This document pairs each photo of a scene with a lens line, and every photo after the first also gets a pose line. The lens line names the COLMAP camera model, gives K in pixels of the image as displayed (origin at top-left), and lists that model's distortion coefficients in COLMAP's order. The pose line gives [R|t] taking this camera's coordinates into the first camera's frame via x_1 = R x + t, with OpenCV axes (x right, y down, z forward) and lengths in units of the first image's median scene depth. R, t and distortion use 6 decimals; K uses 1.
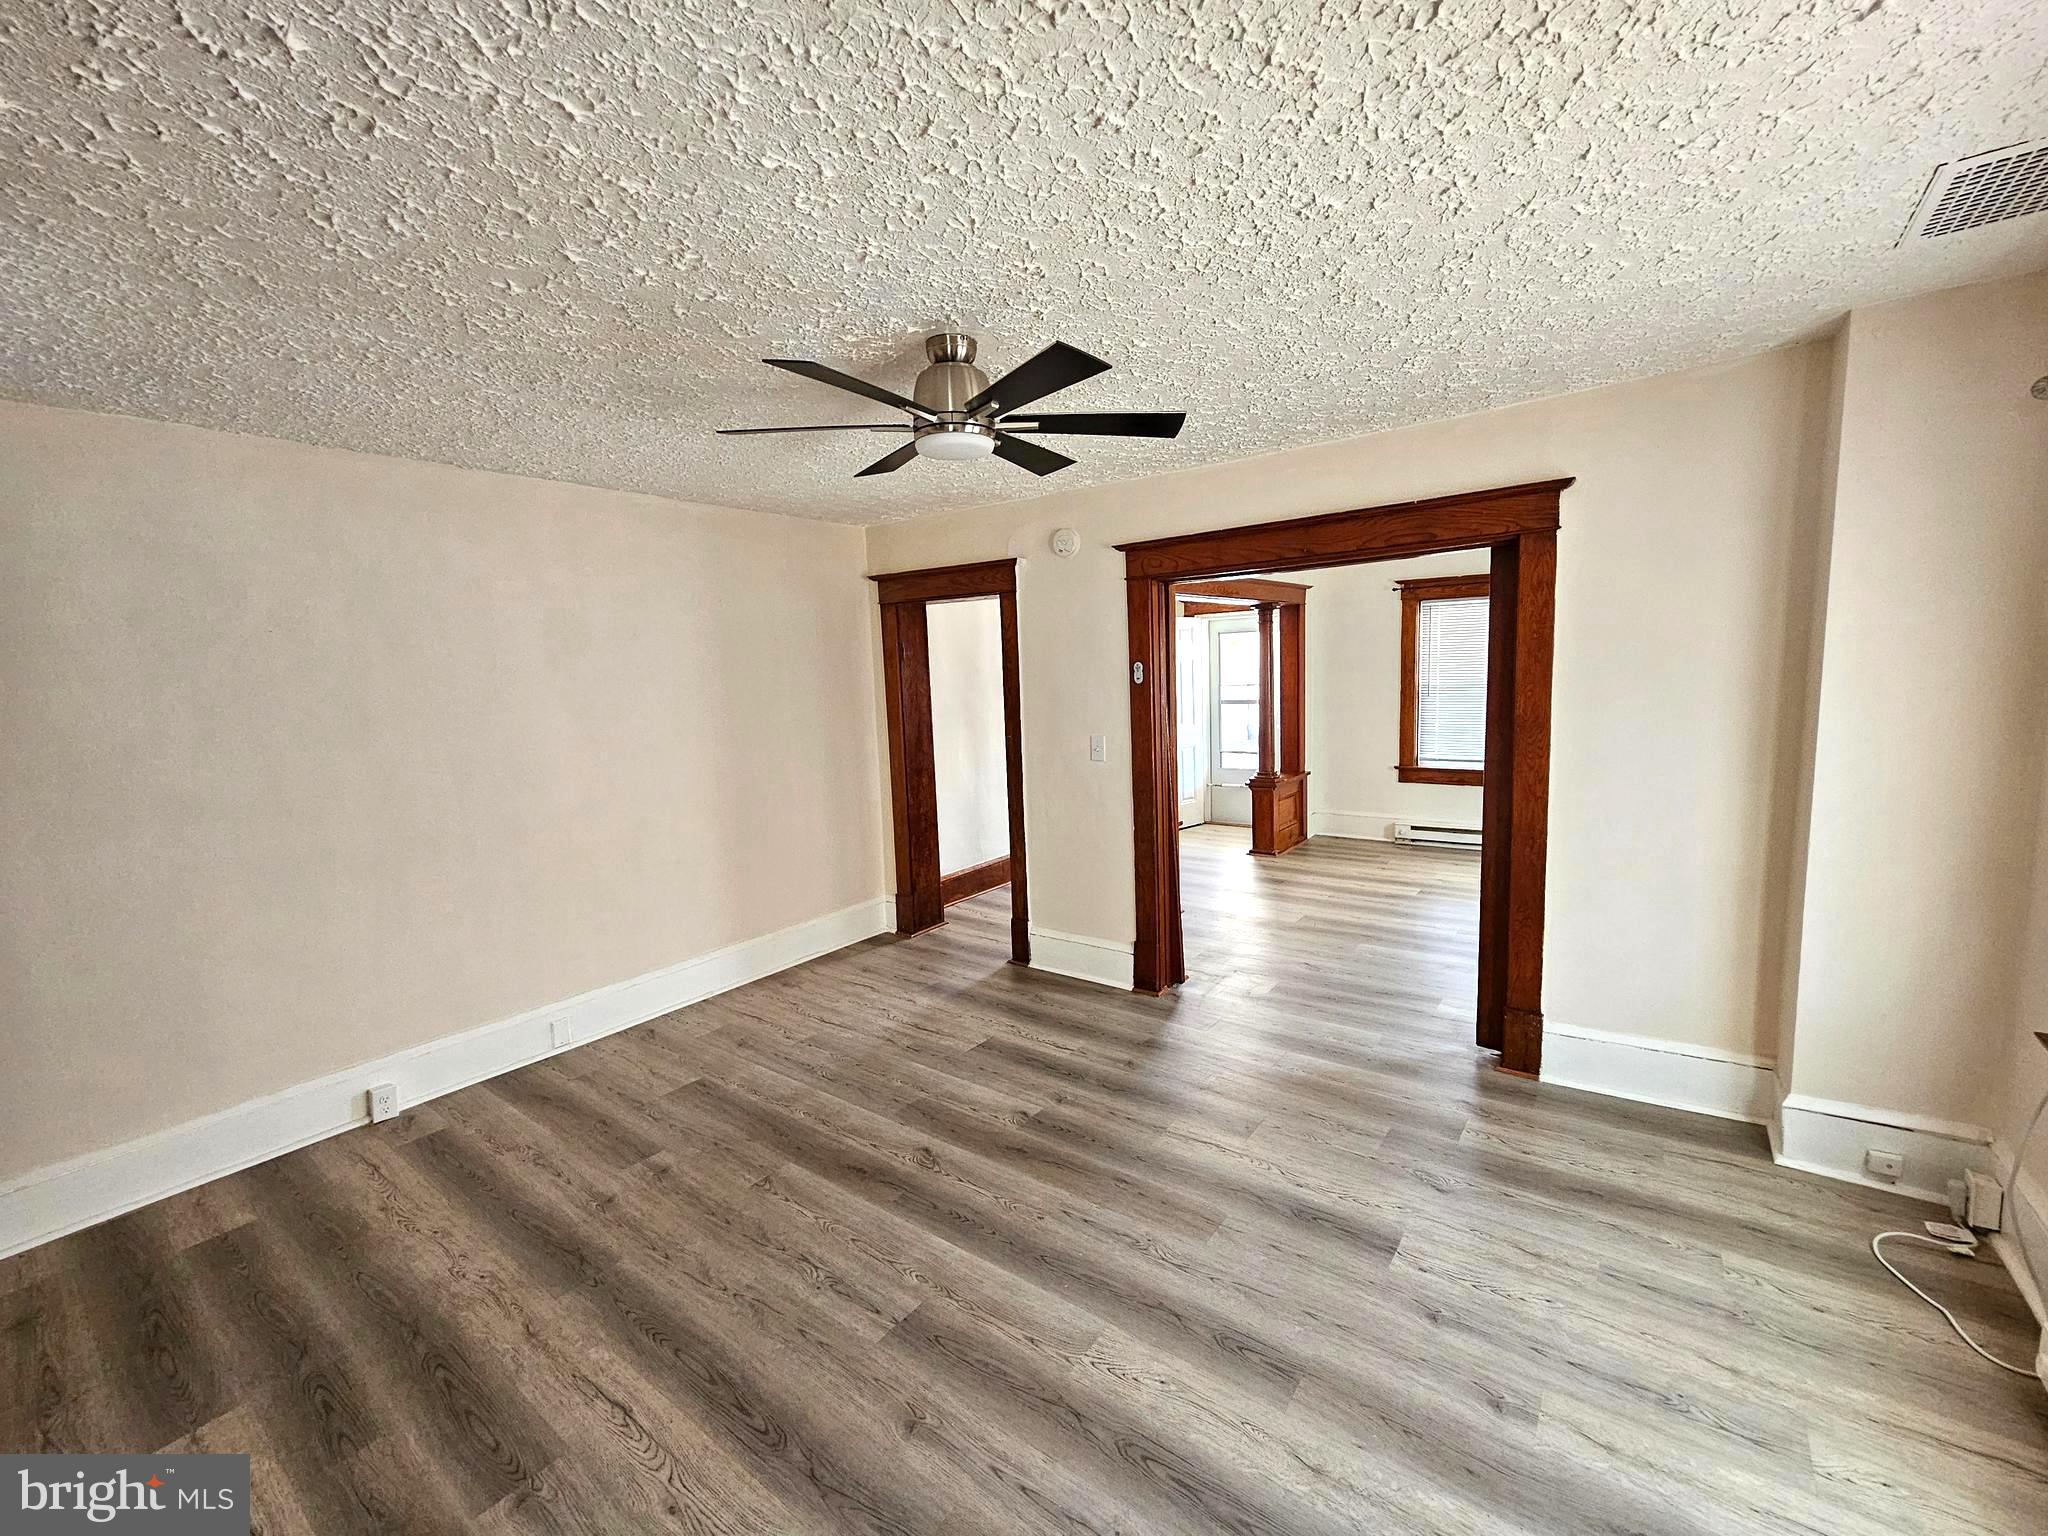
lens RADIAL K [[838.6, 0, 1024.0], [0, 838.6, 768.0], [0, 0, 1]] dist [0.001079, -0.000077]
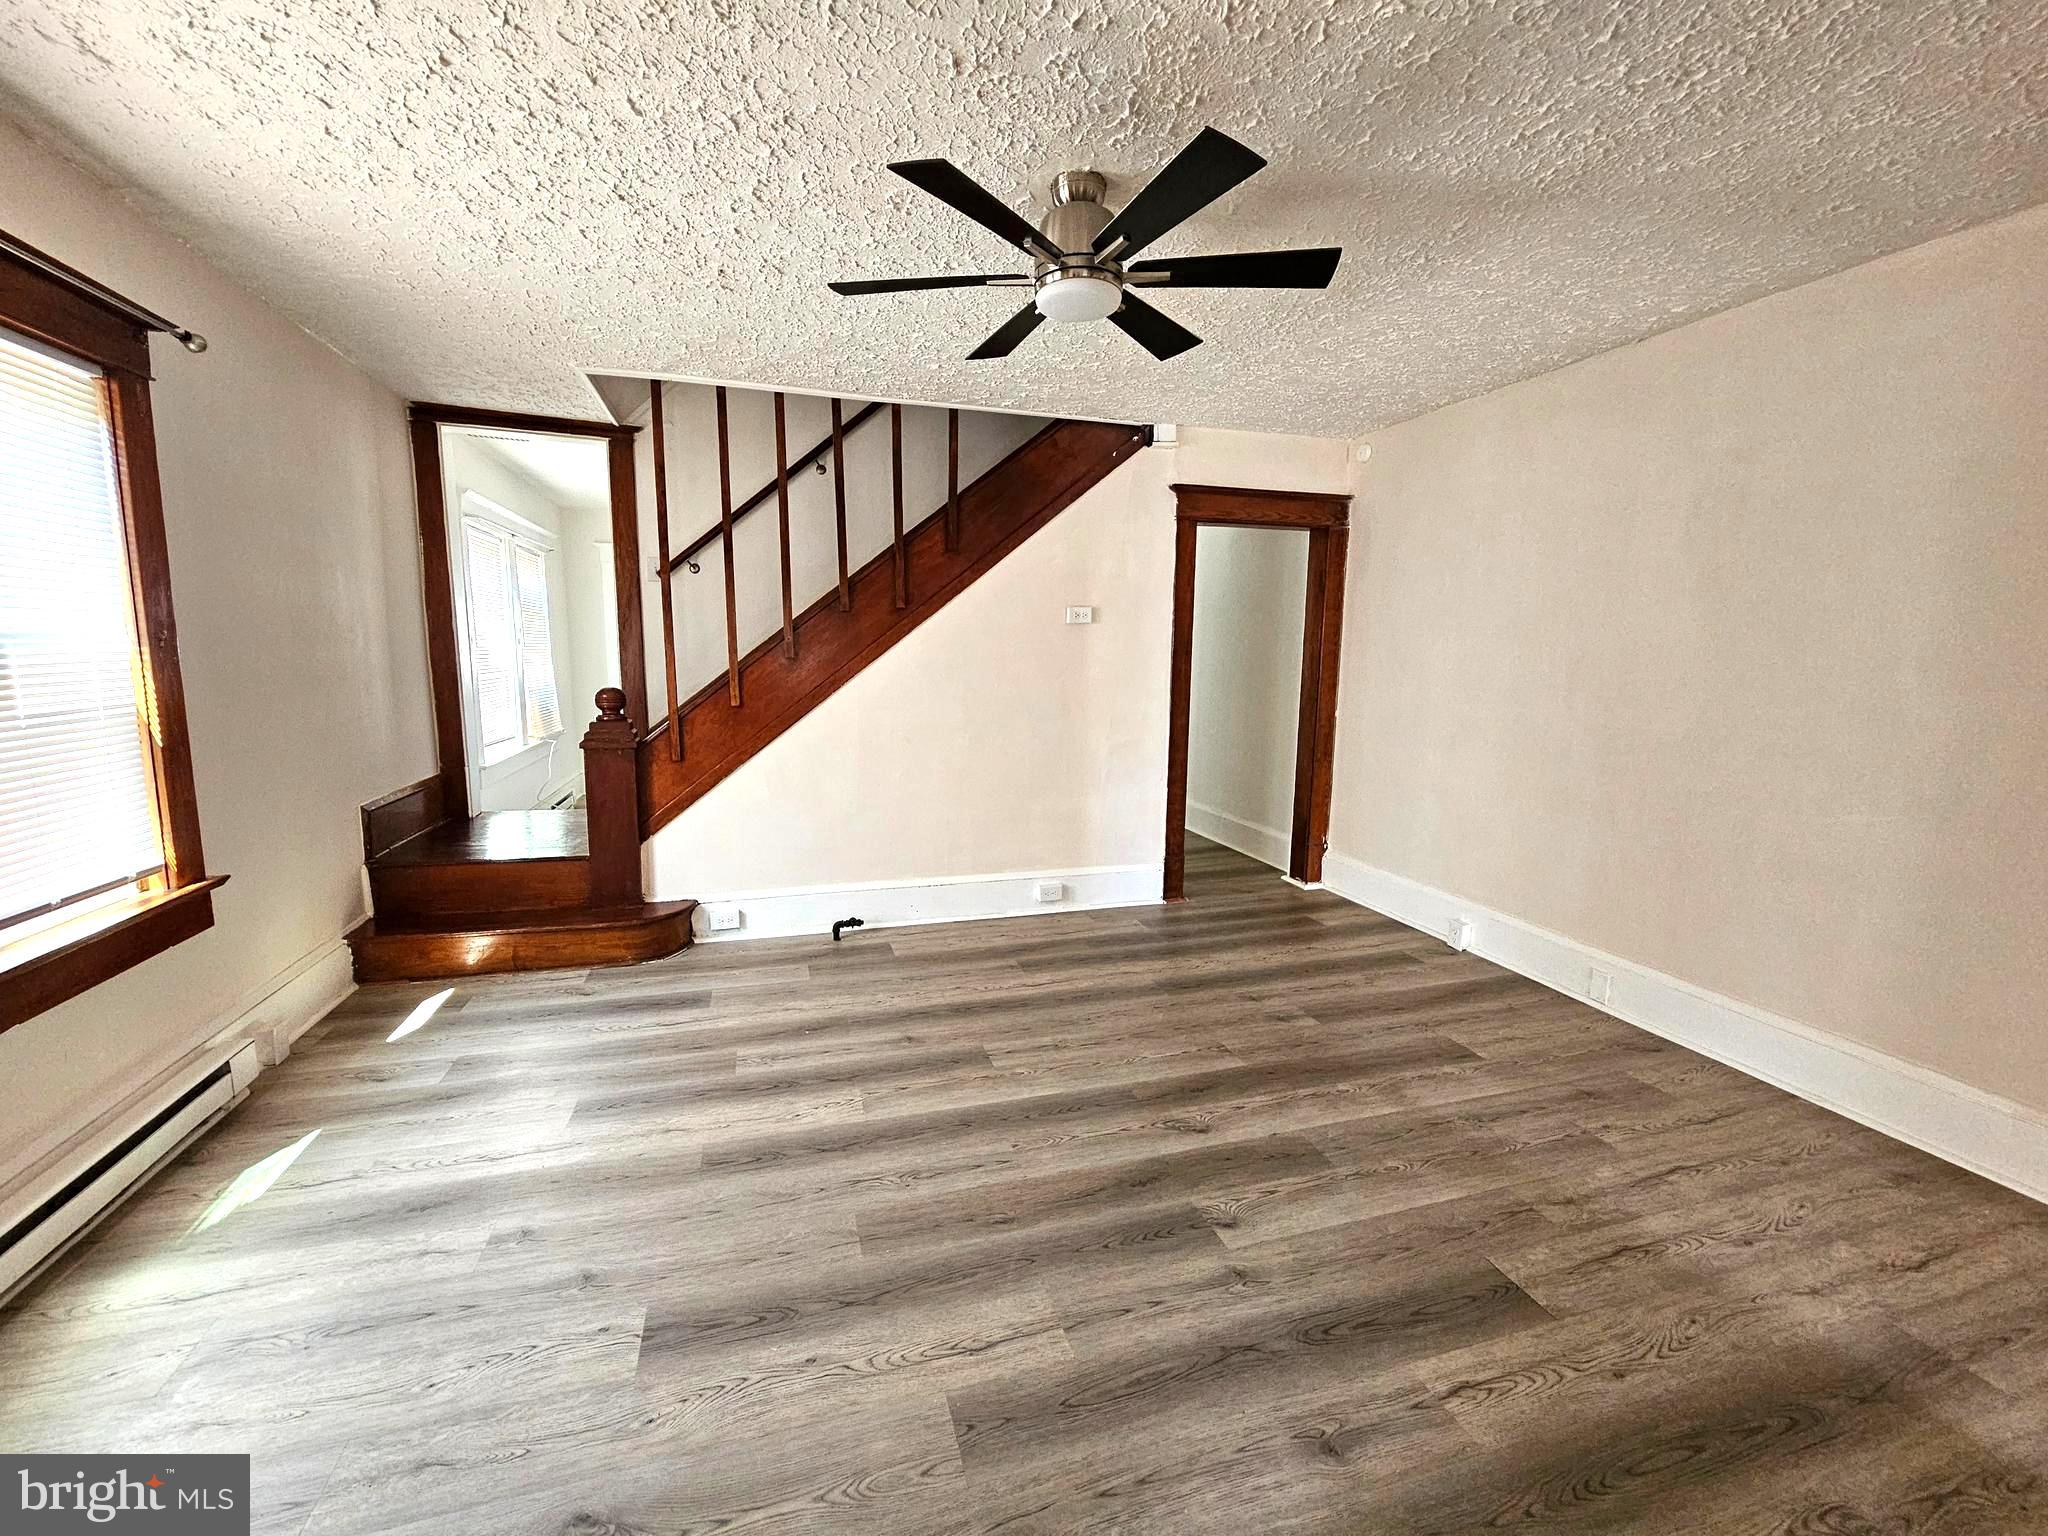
lens RADIAL K [[838.6, 0, 1024.0], [0, 838.6, 768.0], [0, 0, 1]] dist [0.001079, -0.000077]
pose [[-0.583492, 0.146463, -0.798803, 0.636861], [-0.088545, 0.966266, 0.241846, -0.085937], [0.807278, 0.211845, -0.550840, 1.312152]]
